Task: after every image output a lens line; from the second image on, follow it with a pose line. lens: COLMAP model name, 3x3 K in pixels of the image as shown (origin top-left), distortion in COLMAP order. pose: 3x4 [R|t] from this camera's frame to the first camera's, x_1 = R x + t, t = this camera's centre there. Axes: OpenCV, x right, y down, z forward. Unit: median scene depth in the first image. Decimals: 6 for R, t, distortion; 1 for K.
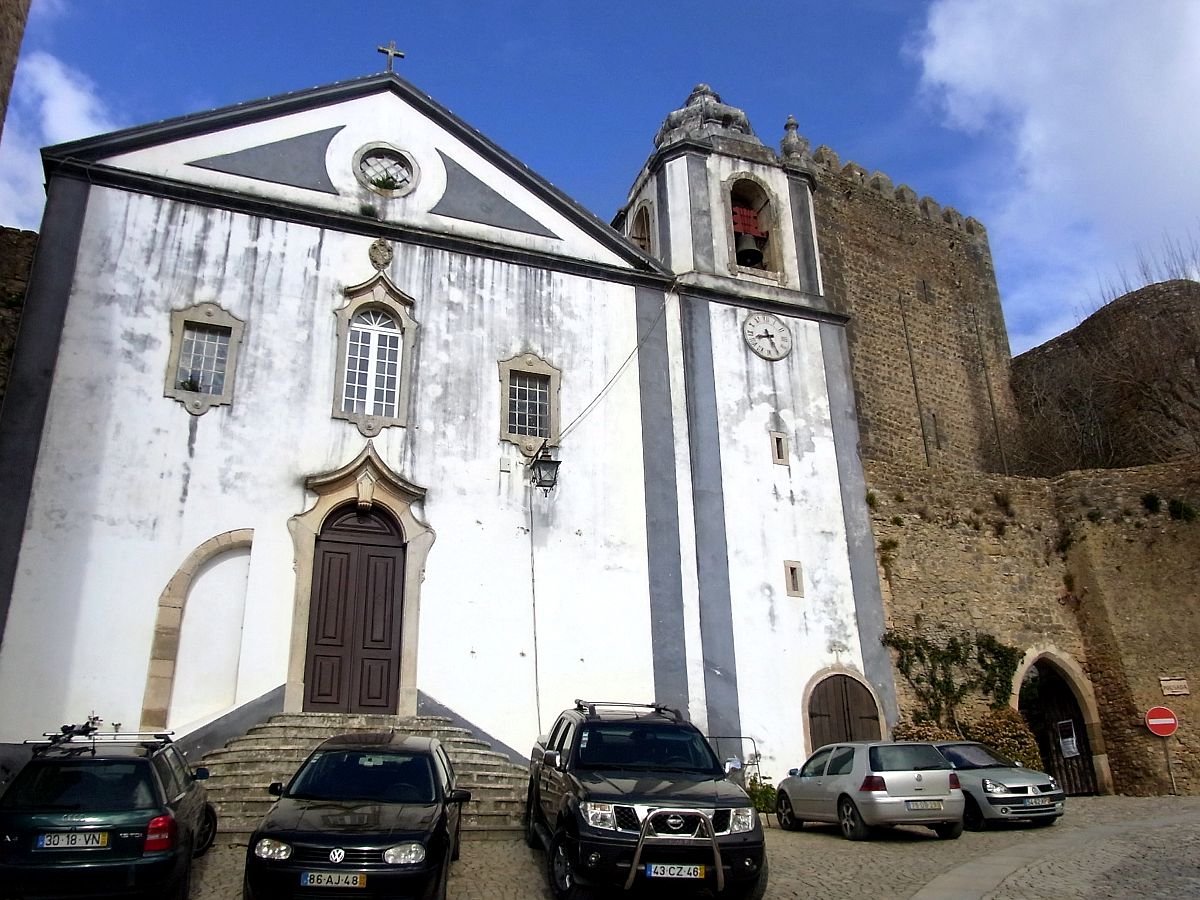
lens RADIAL K [[1023.4, 0, 607.5], [0, 1023.4, 455.2], [0, 0, 1]] dist [-0.043456, 0.000640]
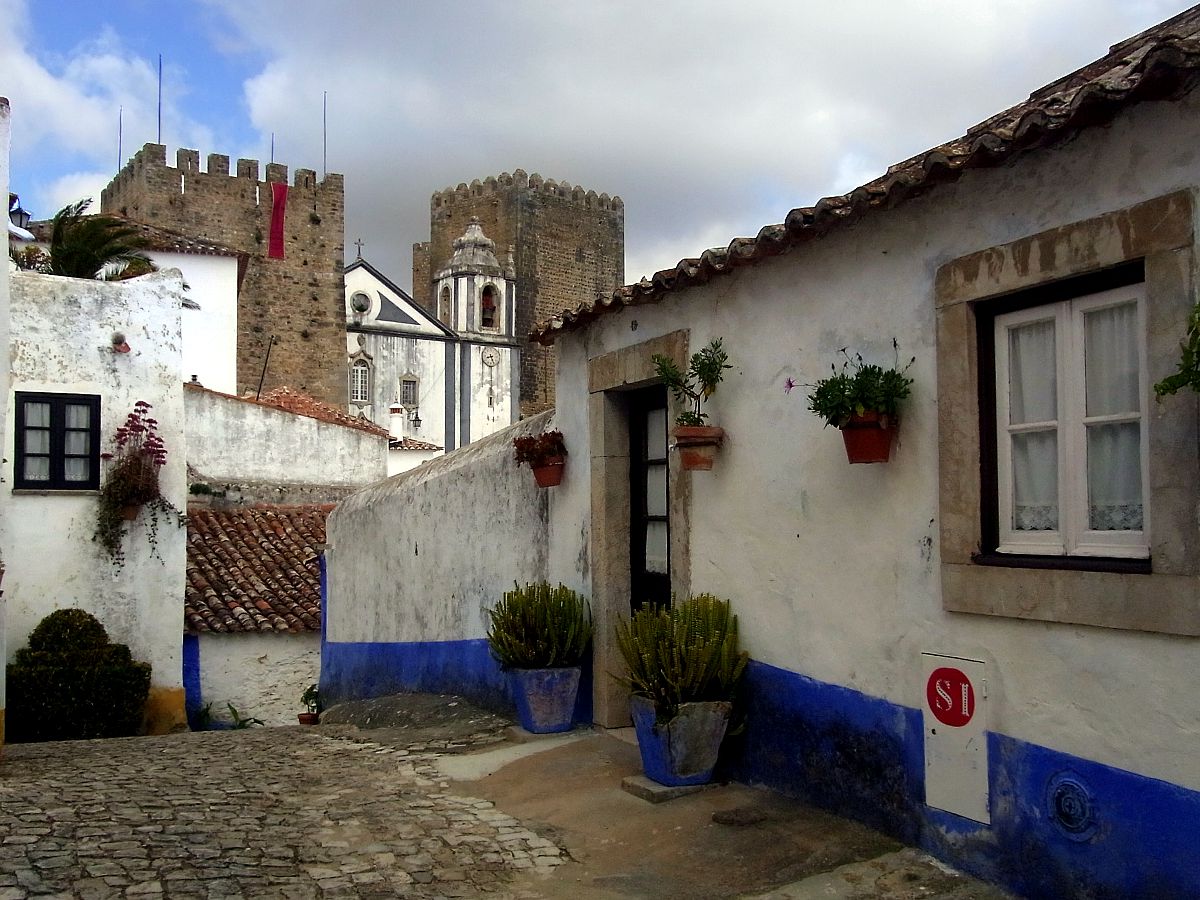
lens RADIAL K [[1147.4, 0, 591.8], [0, 1147.4, 448.3], [0, 0, 1]] dist [-0.081732, 0.000000]
pose [[0.966933, 0.040885, 0.251734, -0.360572], [-0.120007, 0.943899, 0.307657, -0.902569], [-0.225033, -0.327693, 0.917593, -2.048220]]
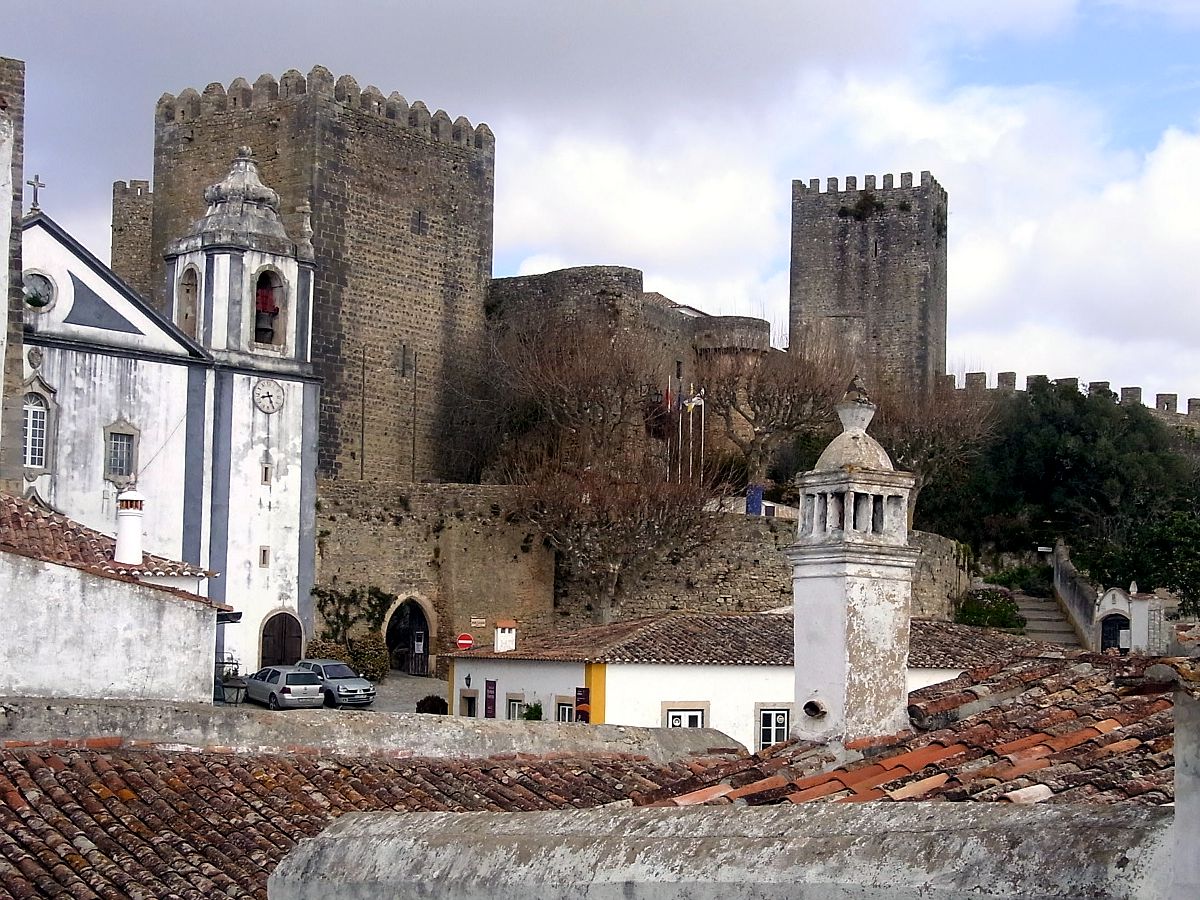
lens RADIAL K [[1915.4, 0, 641.1], [0, 1915.4, 517.7], [0, 0, 1]] dist [0.063864, 0.000000]
pose [[0.922557, 0.074805, 0.378539, -0.434792], [-0.190067, 0.941855, 0.277097, -0.904044], [-0.335801, -0.327586, 0.883134, -1.930133]]
